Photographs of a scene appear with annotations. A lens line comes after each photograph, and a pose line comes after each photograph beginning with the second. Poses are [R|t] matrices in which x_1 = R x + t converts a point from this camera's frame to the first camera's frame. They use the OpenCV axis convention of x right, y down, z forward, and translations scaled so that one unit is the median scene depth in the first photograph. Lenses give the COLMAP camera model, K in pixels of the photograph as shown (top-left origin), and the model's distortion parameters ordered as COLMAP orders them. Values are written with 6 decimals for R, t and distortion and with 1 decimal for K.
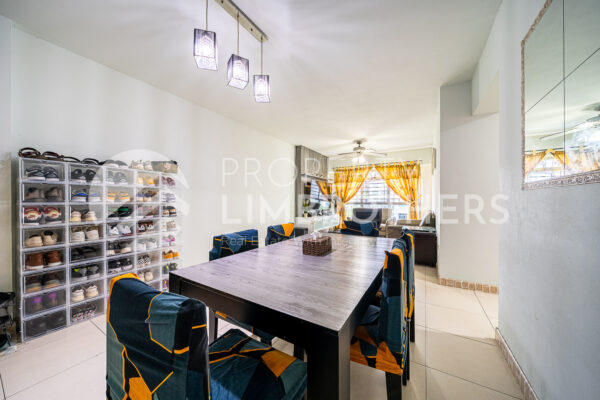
lens RADIAL K [[215.4, 0, 296.9], [0, 215.4, 201.2], [0, 0, 1]] dist [0.000954, 0.000049]
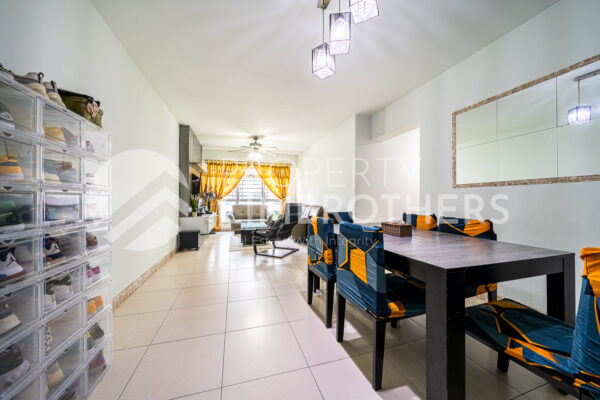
lens RADIAL K [[215.4, 0, 303.8], [0, 215.4, 200.5], [0, 0, 1]] dist [0.000954, 0.000049]
pose [[0.647019, 0.000459, 0.762474, -0.259686], [0.000571, 0.999999, -0.001086, 0.012829], [-0.762474, 0.001138, 0.647018, 0.149316]]
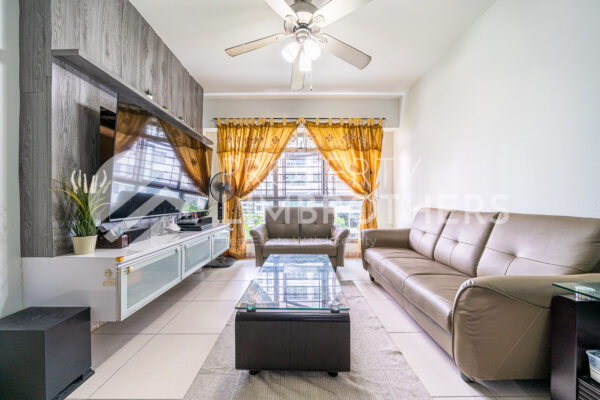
lens RADIAL K [[215.4, 0, 300.3], [0, 215.4, 201.7], [0, 0, 1]] dist [0.000954, 0.000049]
pose [[0.846423, -0.001176, 0.532510, 0.086941], [0.002408, 0.999996, -0.001619, 0.020023], [-0.532506, 0.002653, 0.846422, 0.573040]]
